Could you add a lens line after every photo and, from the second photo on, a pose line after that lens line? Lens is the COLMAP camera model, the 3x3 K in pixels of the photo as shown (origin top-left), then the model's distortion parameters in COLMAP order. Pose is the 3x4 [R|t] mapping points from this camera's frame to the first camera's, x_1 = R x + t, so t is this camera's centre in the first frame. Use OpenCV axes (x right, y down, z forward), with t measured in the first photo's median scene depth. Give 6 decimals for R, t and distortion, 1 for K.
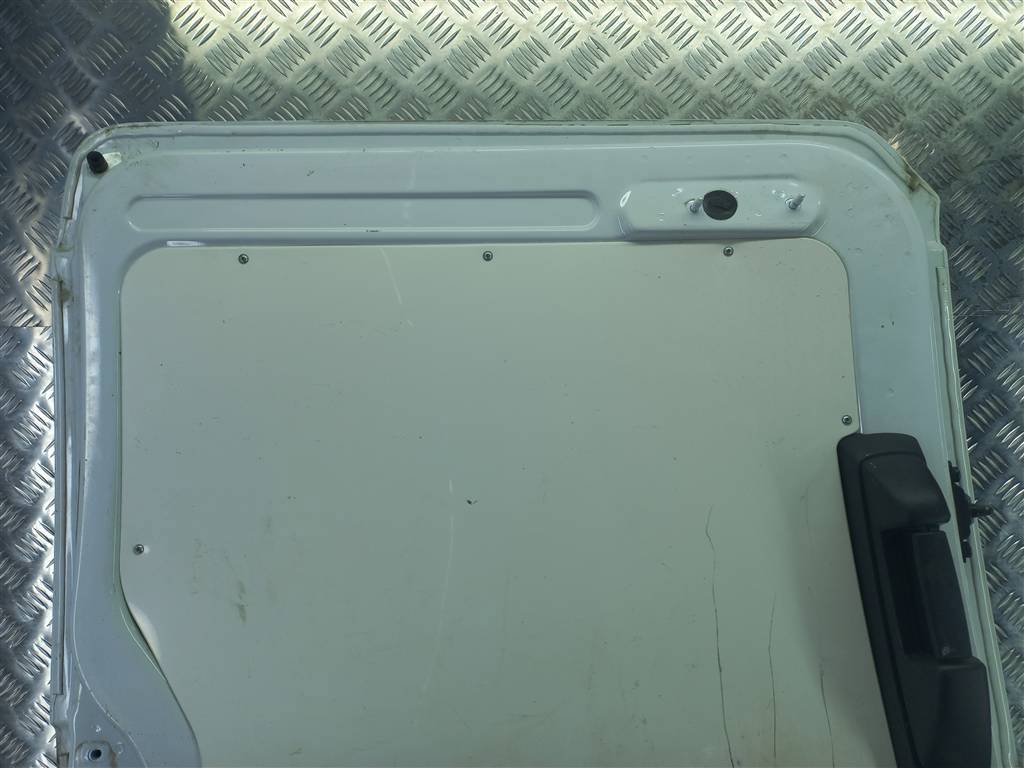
lens RADIAL K [[739.8, 0, 513.9], [0, 739.8, 375.4], [0, 0, 1]] dist [0.070243, -0.086008]
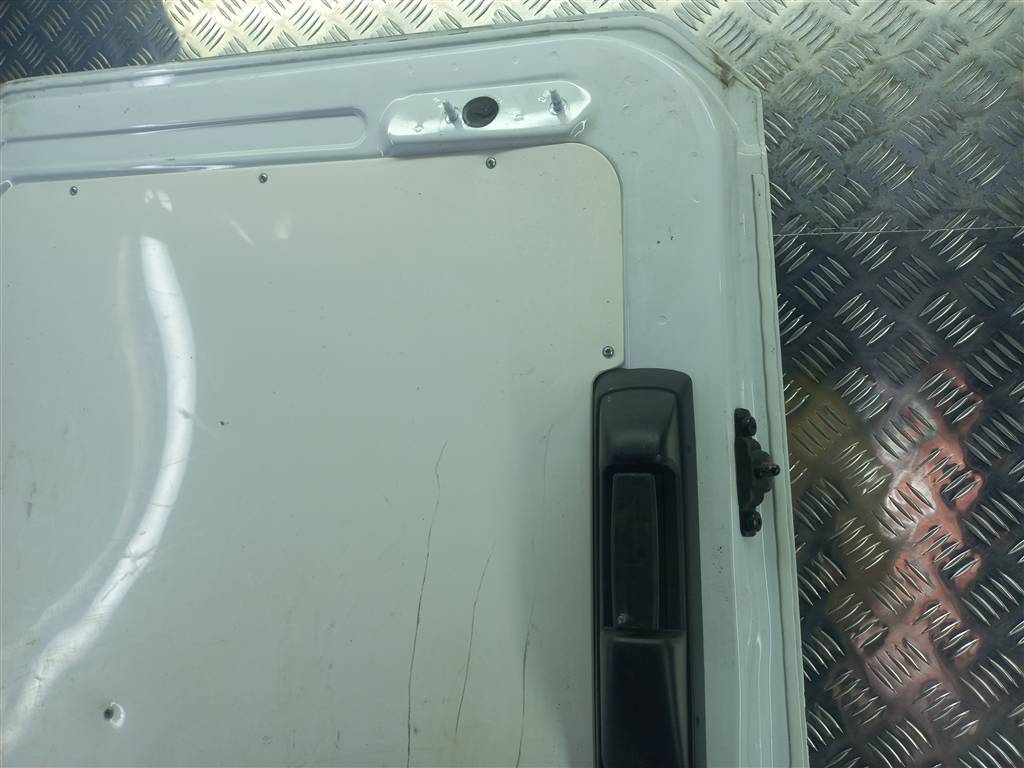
lens RADIAL K [[739.8, 0, 513.9], [0, 739.8, 375.4], [0, 0, 1]] dist [0.070243, -0.086008]
pose [[0.947220, 0.035850, -0.318573, 0.612402], [-0.058395, 0.996398, -0.061497, 0.144255], [0.315220, 0.076854, 0.945901, 0.176498]]
